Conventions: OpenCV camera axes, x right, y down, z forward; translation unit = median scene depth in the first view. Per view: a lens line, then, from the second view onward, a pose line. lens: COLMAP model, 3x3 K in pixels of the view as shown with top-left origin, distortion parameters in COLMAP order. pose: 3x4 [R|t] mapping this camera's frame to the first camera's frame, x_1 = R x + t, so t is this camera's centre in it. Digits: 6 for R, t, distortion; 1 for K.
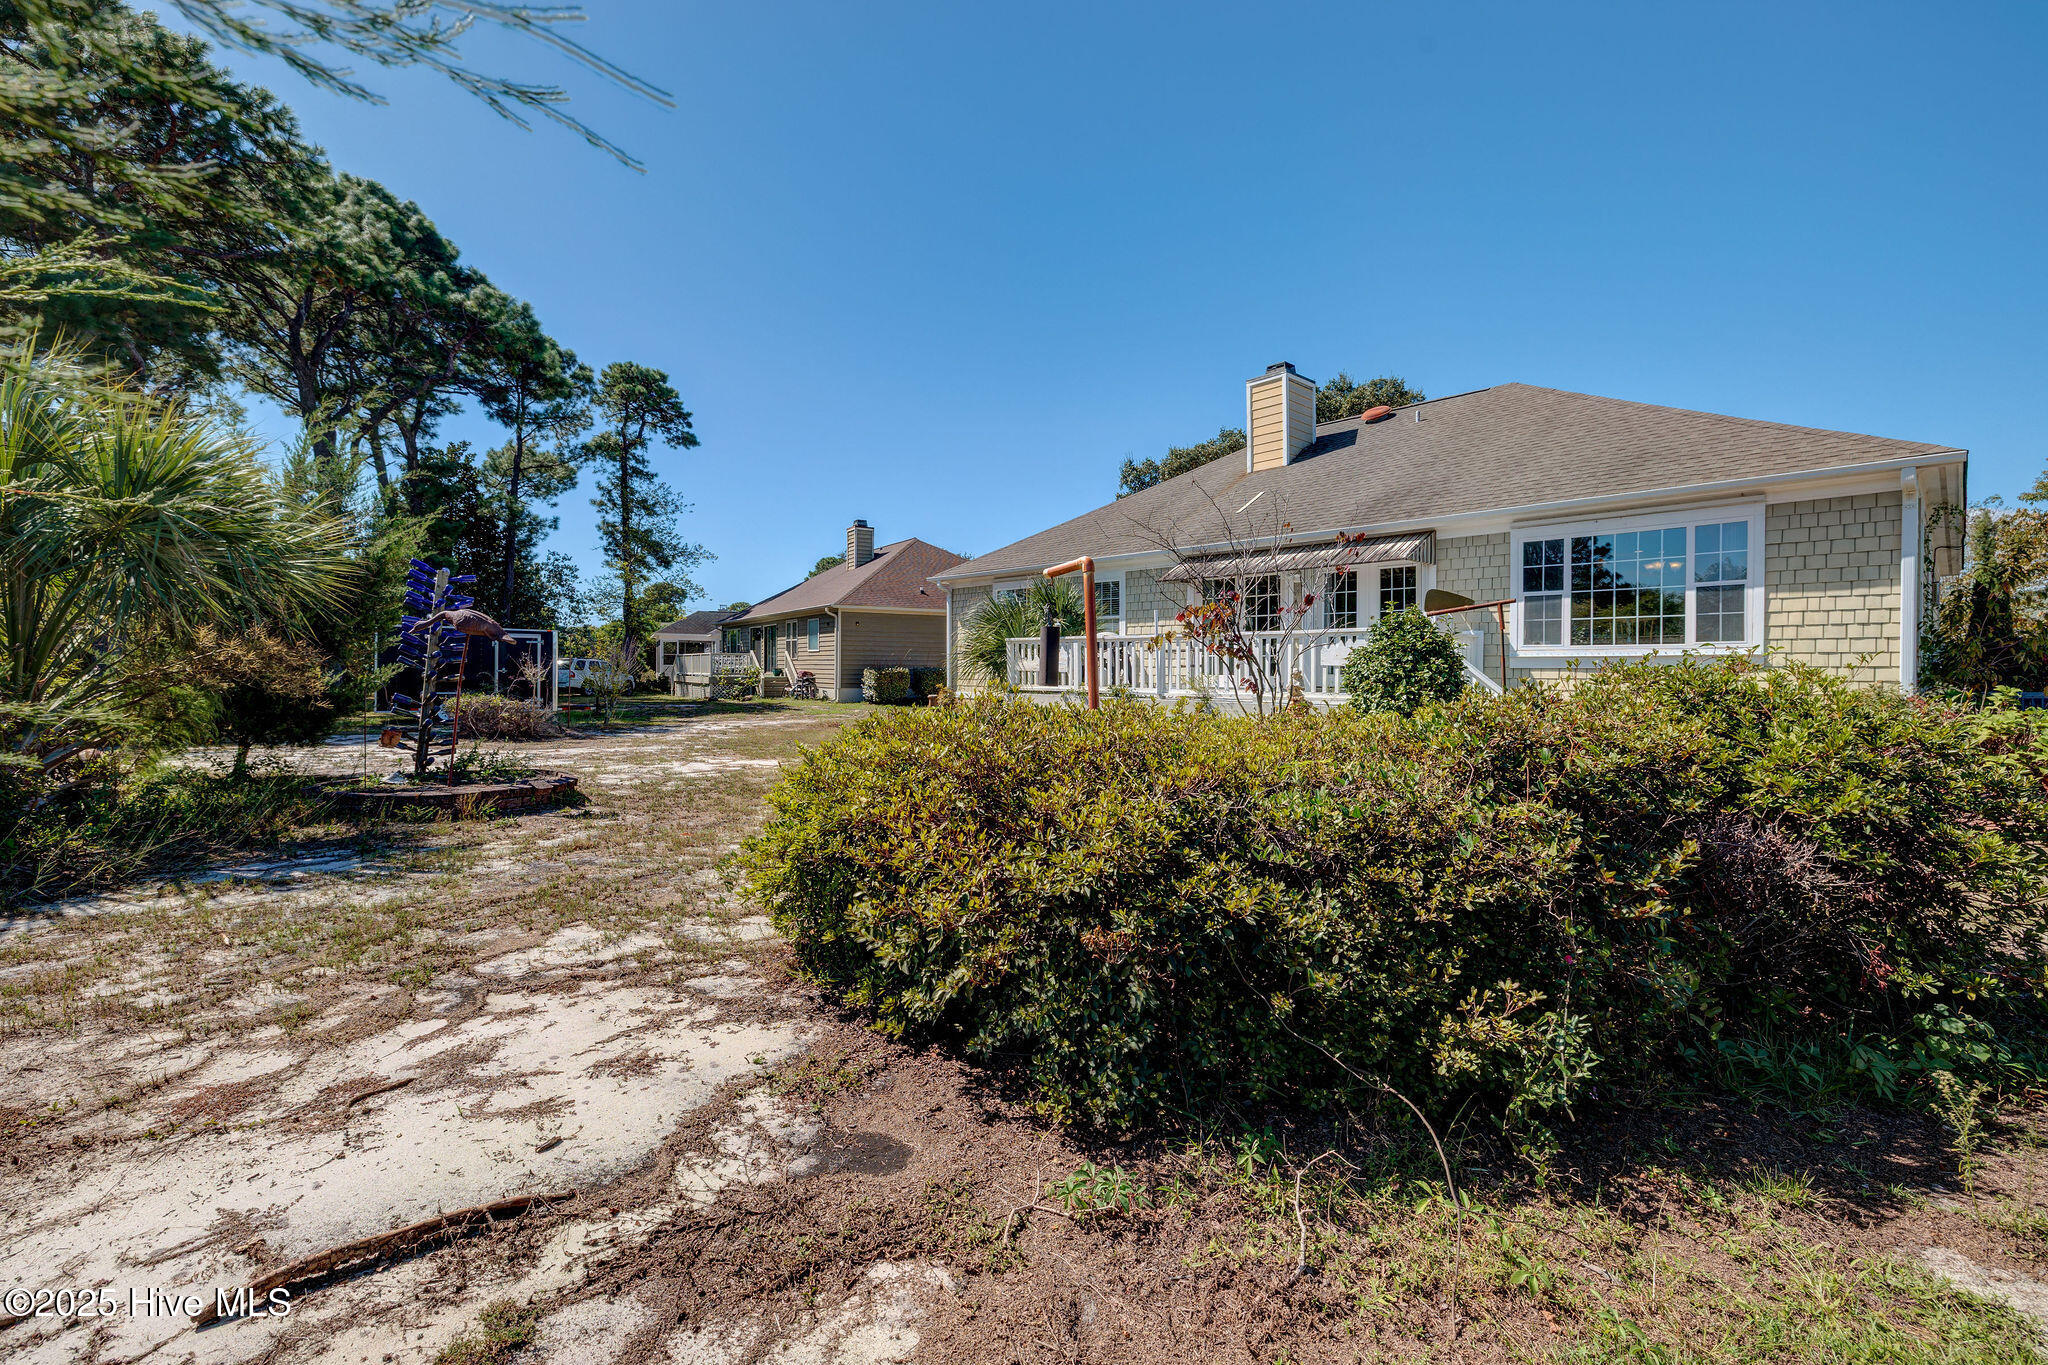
lens RADIAL K [[876.0, 0, 1024.0], [0, 876.0, 682.5], [0, 0, 1]] dist [-0.000052, 0.000139]
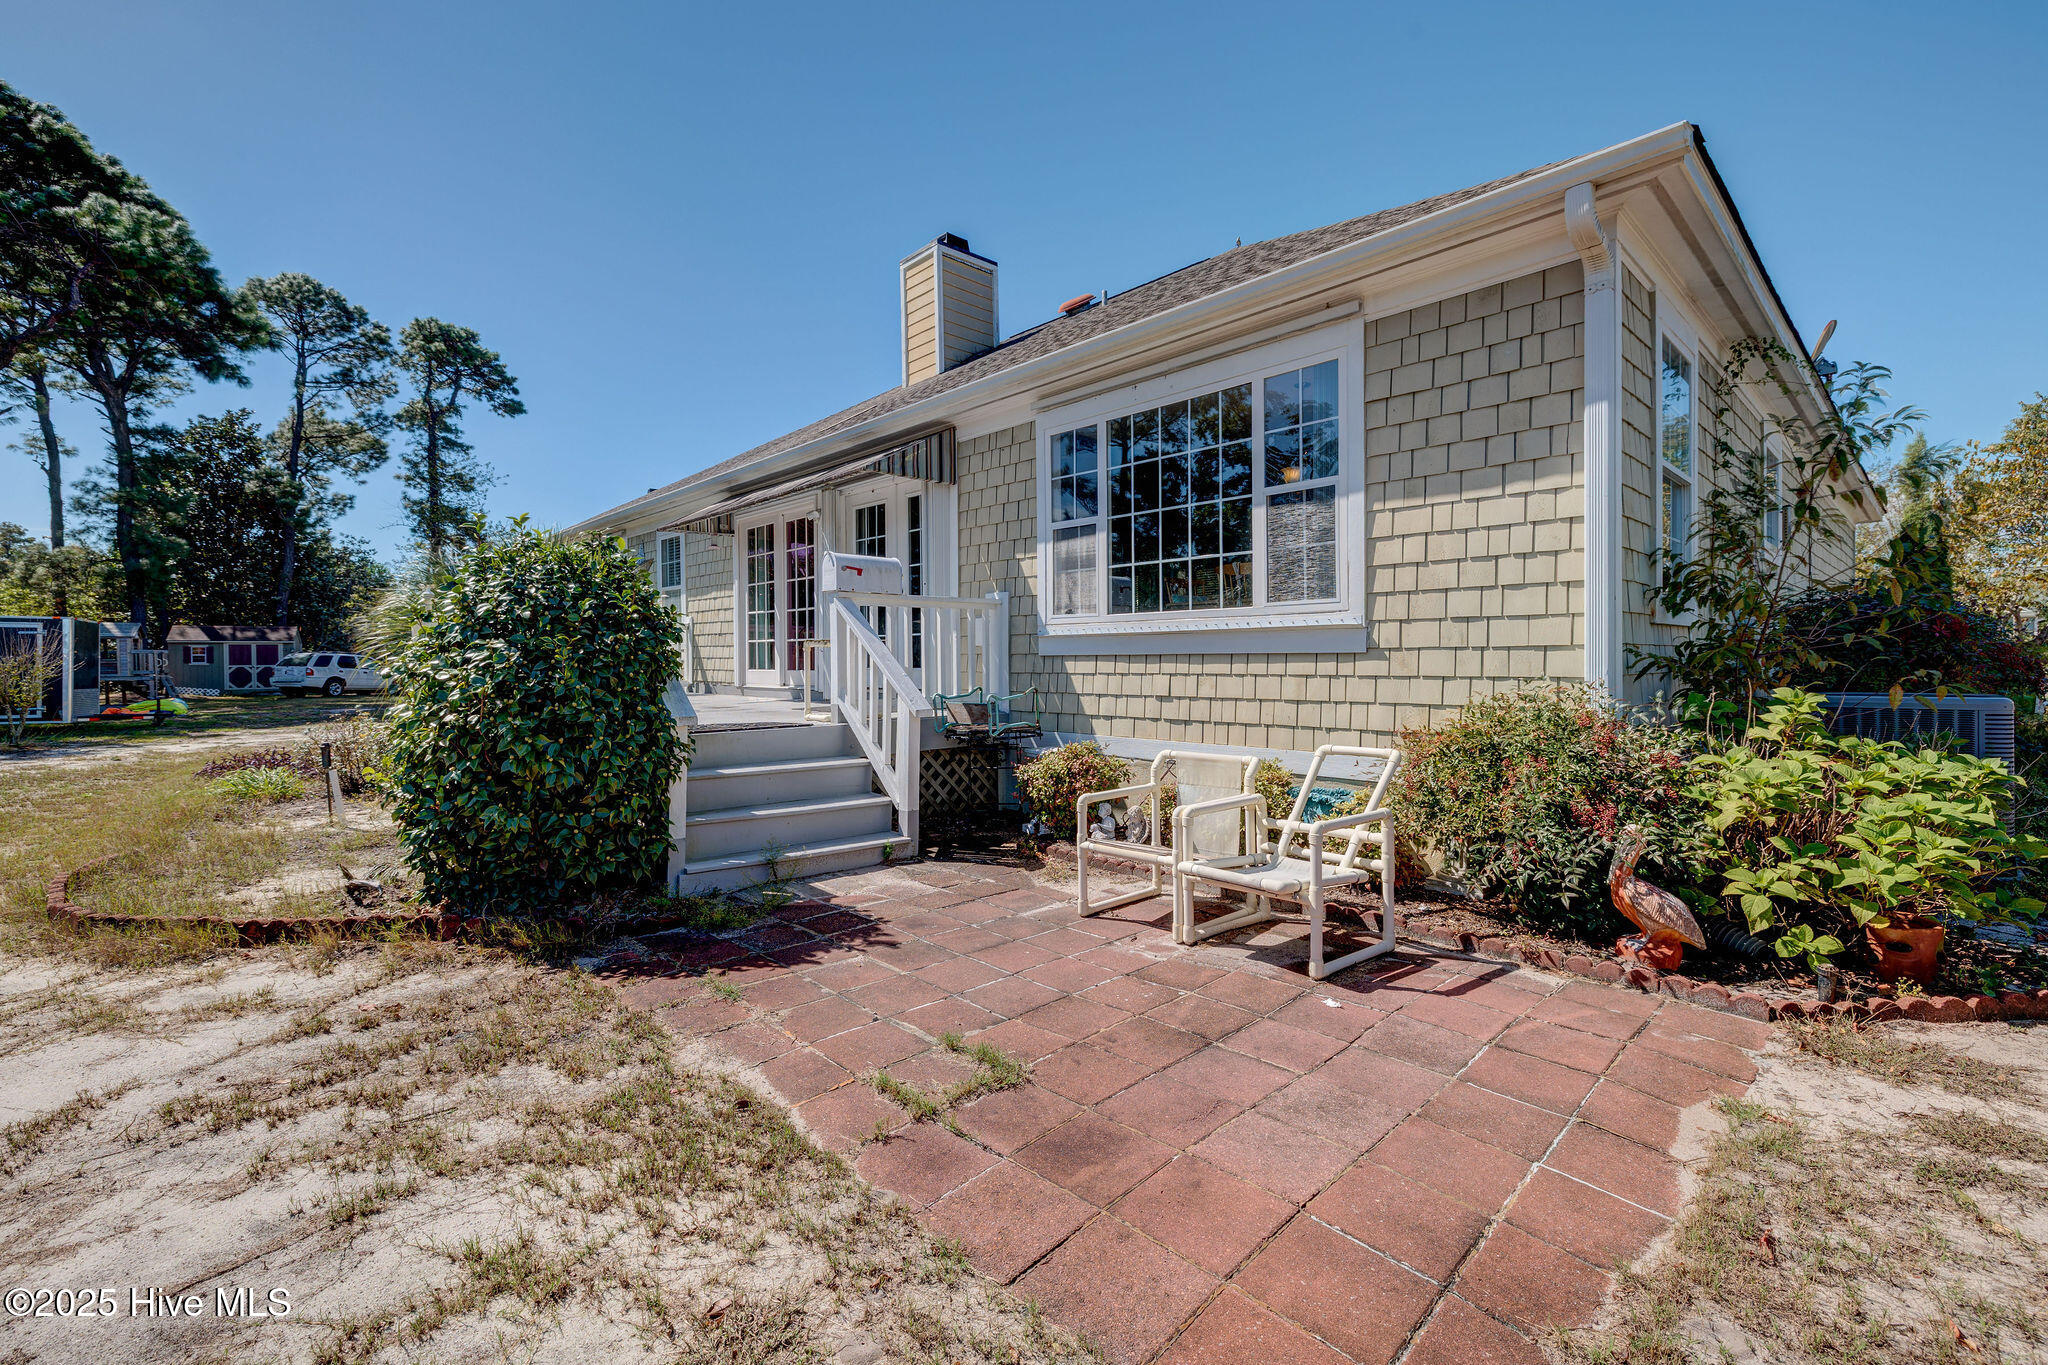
lens RADIAL K [[863.1, 0, 1027.2], [0, 863.1, 668.9], [0, 0, 1]] dist [-0.000957, -0.000237]
pose [[0.999942, -0.010590, -0.002128, 0.159486], [0.010590, 0.999944, -0.000369, -0.001969], [0.002131, 0.000346, 0.999998, 0.123902]]
